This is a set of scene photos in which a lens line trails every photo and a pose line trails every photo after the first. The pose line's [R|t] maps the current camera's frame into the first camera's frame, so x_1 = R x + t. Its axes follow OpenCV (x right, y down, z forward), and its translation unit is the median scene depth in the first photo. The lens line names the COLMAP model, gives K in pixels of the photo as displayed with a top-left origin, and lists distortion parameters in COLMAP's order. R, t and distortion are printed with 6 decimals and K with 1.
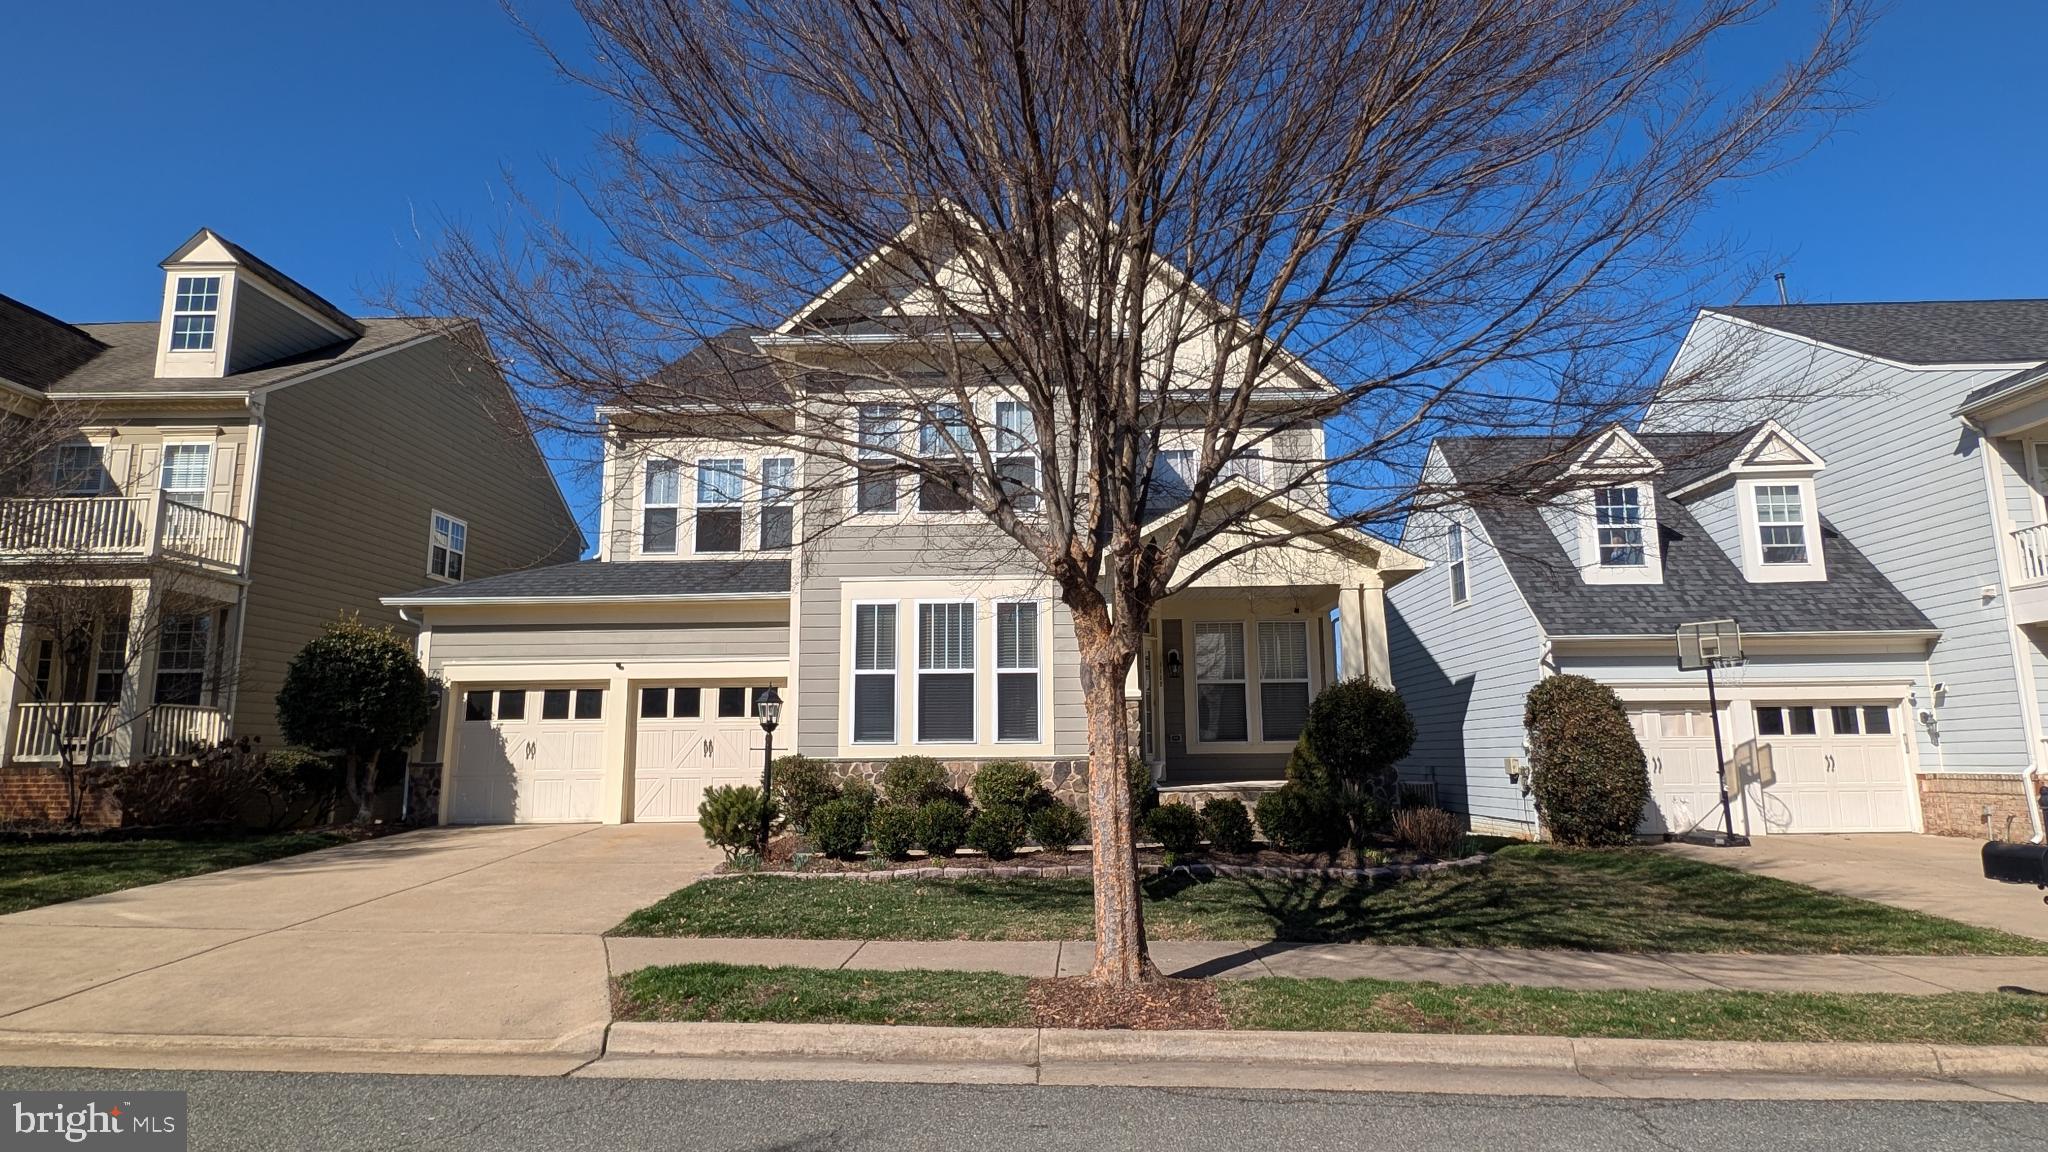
lens RADIAL K [[1104.8, 0, 1040.7], [0, 1104.8, 603.5], [0, 0, 1]] dist [0.003076, 0.001879]
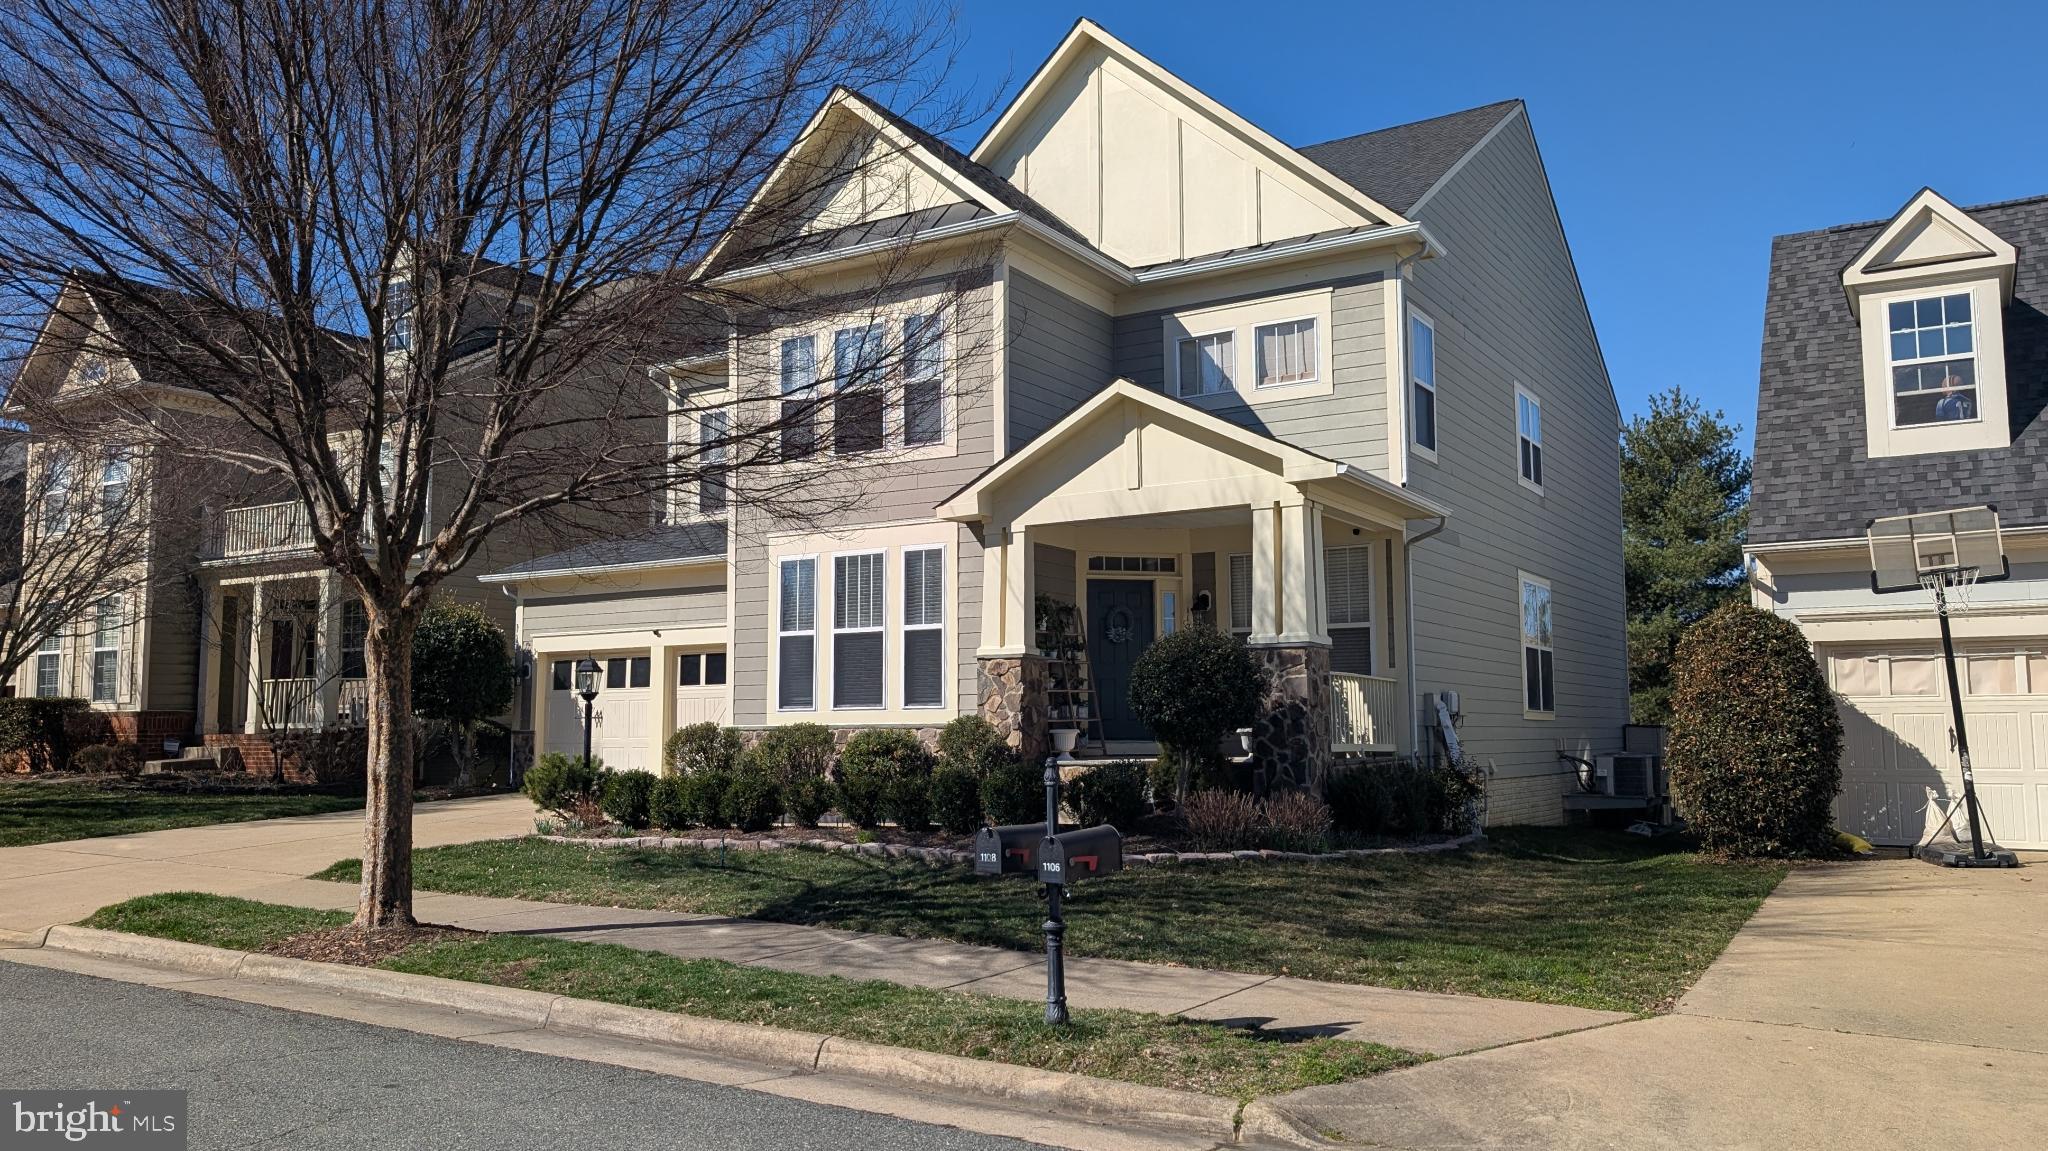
lens RADIAL K [[1492.9, 0, 1075.6], [0, 1492.9, 575.6], [0, 0, 1]] dist [0.019904, -0.002835]
pose [[0.875368, -0.048027, -0.481066, 0.597173], [0.065715, 0.997638, 0.019979, 0.003323], [0.478970, -0.049102, 0.876457, 0.012912]]
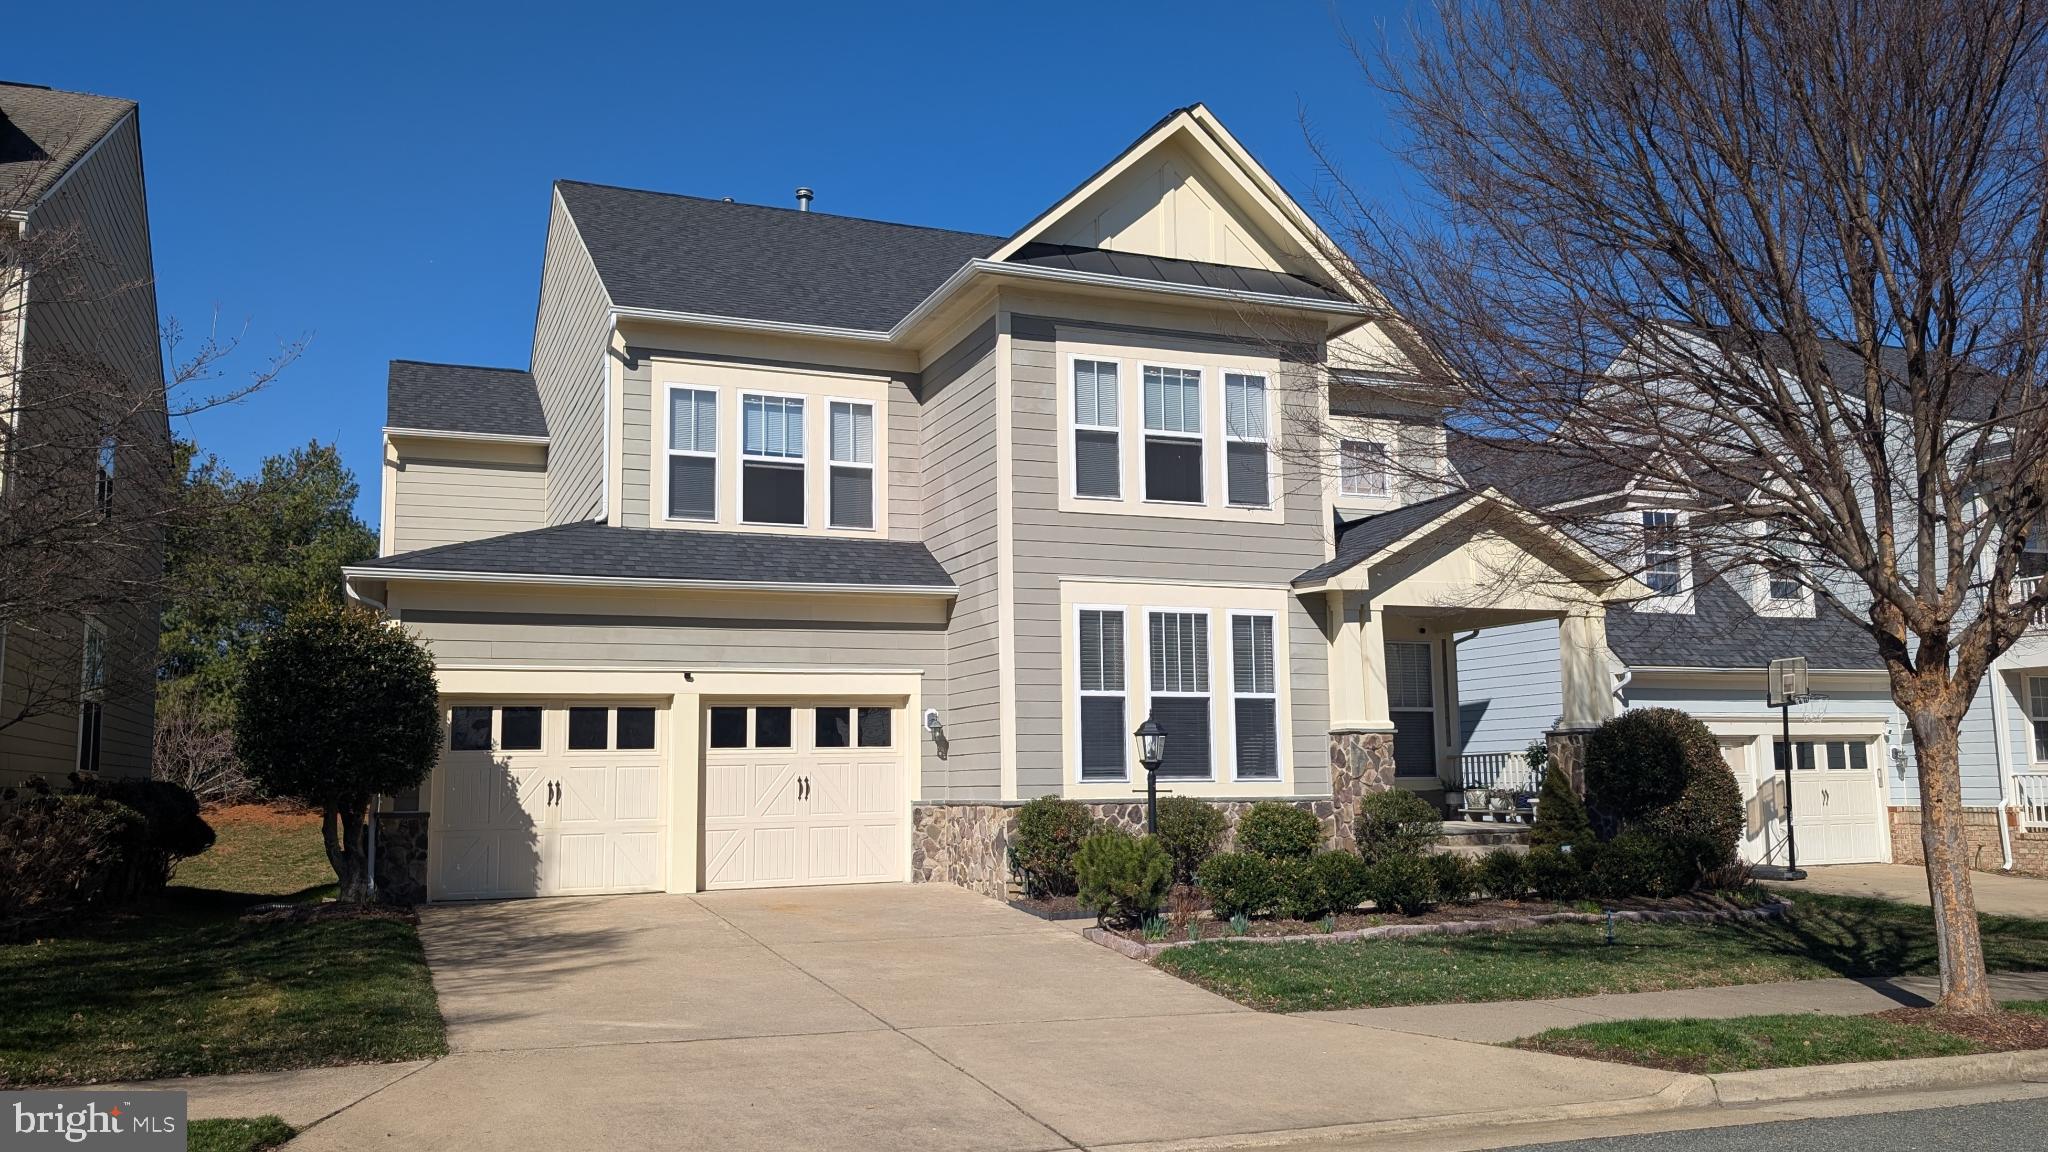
lens RADIAL K [[1492.9, 0, 1075.6], [0, 1492.9, 576.1], [0, 0, 1]] dist [0.019904, -0.002835]
pose [[0.915444, 0.050457, 0.399270, -0.550083], [-0.047741, 0.998719, -0.016750, -0.004686], [-0.399603, -0.003728, 0.916681, 0.003783]]
